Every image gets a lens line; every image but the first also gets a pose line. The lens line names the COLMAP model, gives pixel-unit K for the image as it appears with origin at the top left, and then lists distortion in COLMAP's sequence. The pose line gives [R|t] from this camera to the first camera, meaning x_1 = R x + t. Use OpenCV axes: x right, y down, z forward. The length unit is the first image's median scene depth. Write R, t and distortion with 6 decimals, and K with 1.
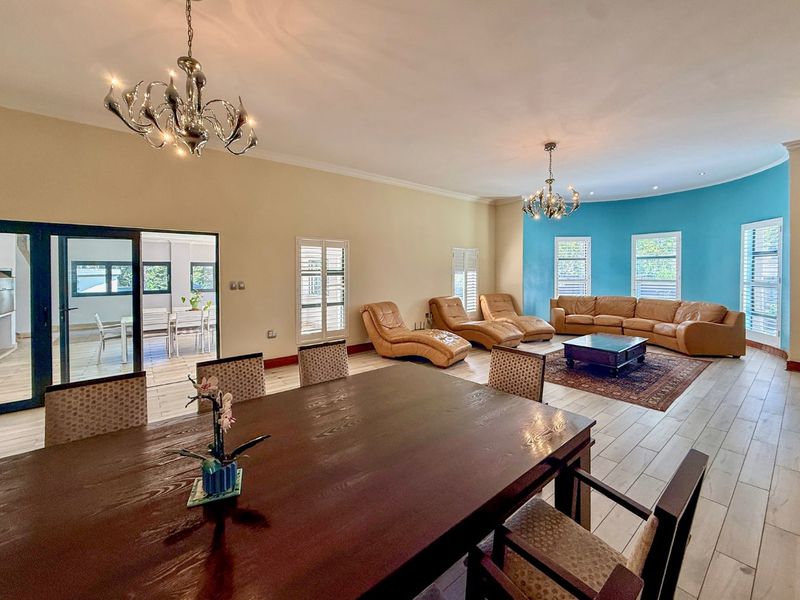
lens RADIAL K [[322.8, 0, 397.4], [0, 322.8, 274.1], [0, 0, 1]] dist [0.001806, 0.000193]
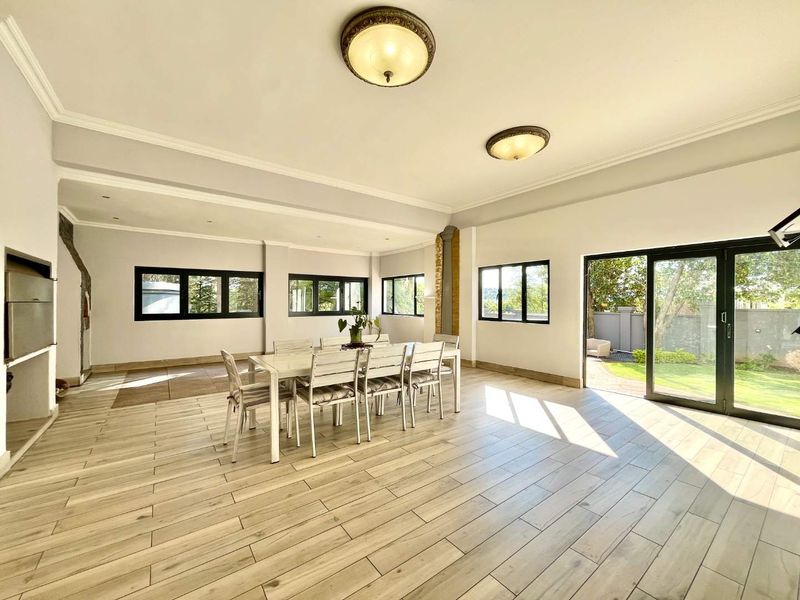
lens RADIAL K [[322.8, 0, 402.0], [0, 322.8, 299.7], [0, 0, 1]] dist [0.001806, 0.000193]
pose [[0.998903, 0.003608, -0.046693, -0.276496], [-0.004128, 0.999930, -0.011049, 0.022785], [0.046650, 0.011230, 0.998848, 0.232900]]
